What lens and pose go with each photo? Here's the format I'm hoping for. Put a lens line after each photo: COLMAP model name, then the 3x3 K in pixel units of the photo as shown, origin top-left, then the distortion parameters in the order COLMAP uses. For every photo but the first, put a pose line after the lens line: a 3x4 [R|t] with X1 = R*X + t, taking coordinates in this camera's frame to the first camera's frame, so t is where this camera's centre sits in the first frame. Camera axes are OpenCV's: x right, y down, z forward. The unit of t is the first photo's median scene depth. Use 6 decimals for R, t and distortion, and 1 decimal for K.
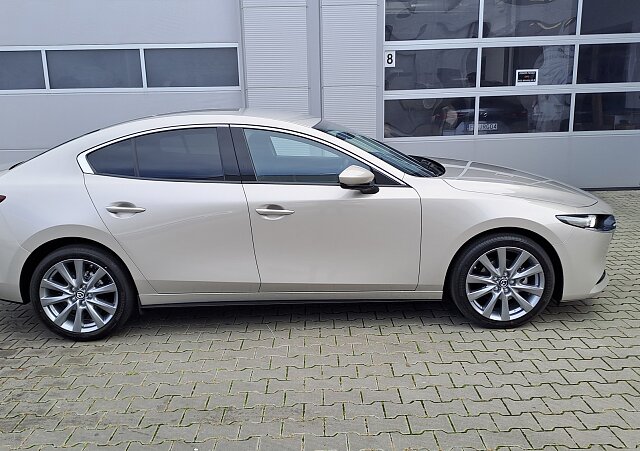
lens RADIAL K [[582.5, 0, 314.8], [0, 582.5, 240.0], [0, 0, 1]] dist [0.137682, -0.232382]
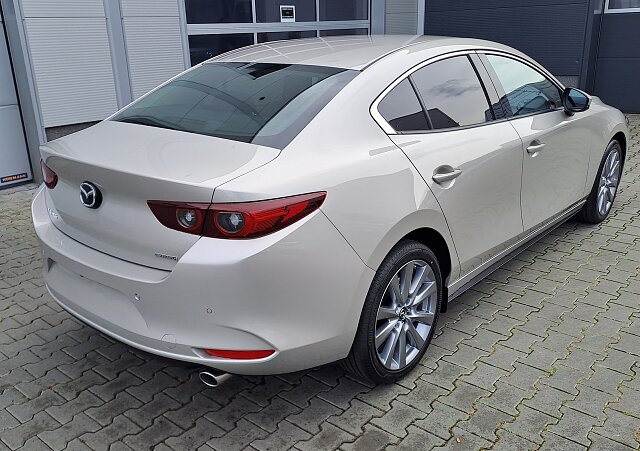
lens RADIAL K [[592.6, 0, 302.8], [0, 592.6, 224.3], [0, 0, 1]] dist [0.139427, -0.200696]
pose [[0.662089, -0.230807, 0.712998, -0.826897], [0.190943, 0.971948, 0.137324, -0.108601], [-0.724692, 0.045221, 0.687588, 0.530052]]
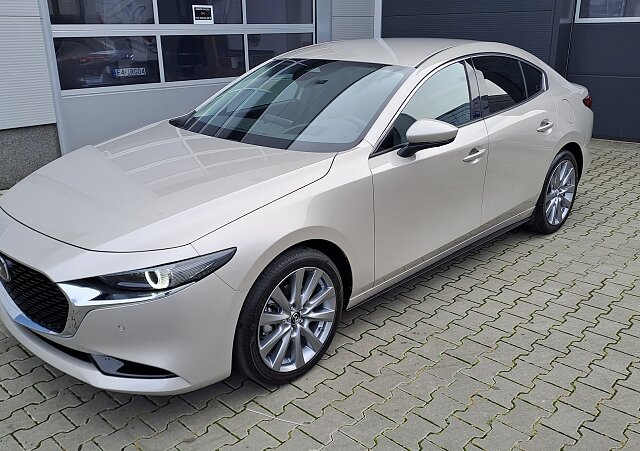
lens RADIAL K [[582.5, 0, 314.8], [0, 582.5, 240.0], [0, 0, 1]] dist [0.137682, -0.232382]
pose [[0.693143, -0.229071, 0.683432, -0.384262], [0.166476, 0.973399, 0.157420, -0.107753], [-0.701312, 0.004660, 0.712839, 0.472884]]
